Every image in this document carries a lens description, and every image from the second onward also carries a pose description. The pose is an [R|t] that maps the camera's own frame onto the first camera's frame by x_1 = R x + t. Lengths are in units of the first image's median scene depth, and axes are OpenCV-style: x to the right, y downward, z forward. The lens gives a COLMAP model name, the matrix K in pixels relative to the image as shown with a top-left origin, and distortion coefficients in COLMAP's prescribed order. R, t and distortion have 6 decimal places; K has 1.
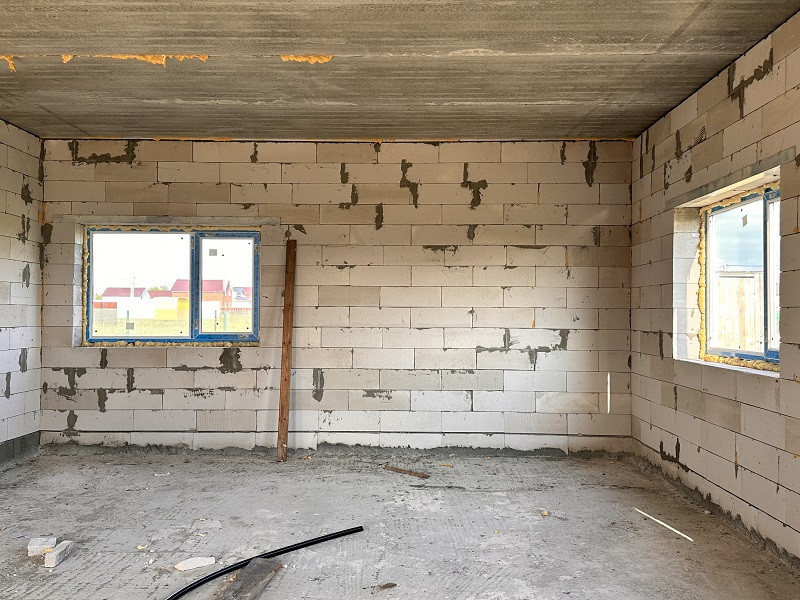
lens RADIAL K [[767.7, 0, 400.0], [0, 767.7, 300.0], [0, 0, 1]] dist [0.199832, -0.418523]
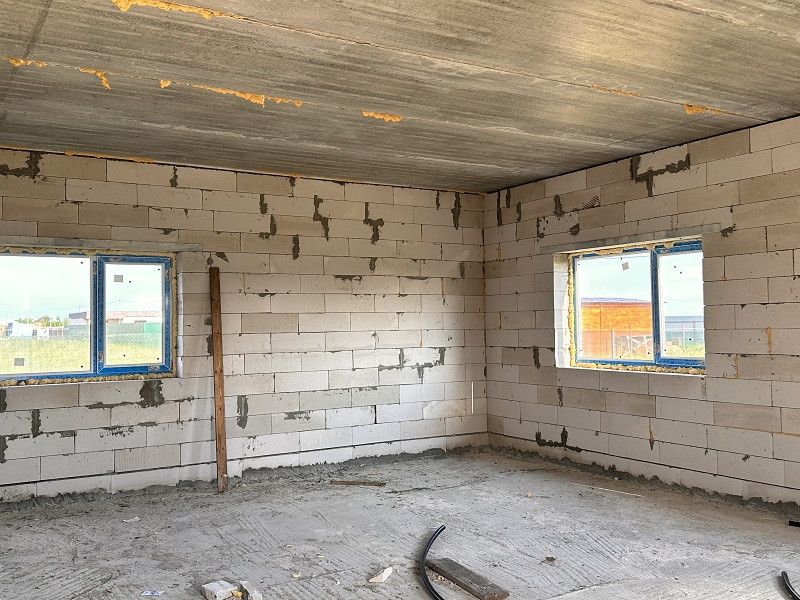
lens RADIAL K [[767.7, 0, 400.0], [0, 767.7, 300.0], [0, 0, 1]] dist [0.199832, -0.418523]
pose [[0.843506, -0.002208, 0.537114, -0.477480], [0.012003, 0.999819, -0.014740, -0.018607], [-0.536985, 0.018880, 0.843381, 0.032470]]
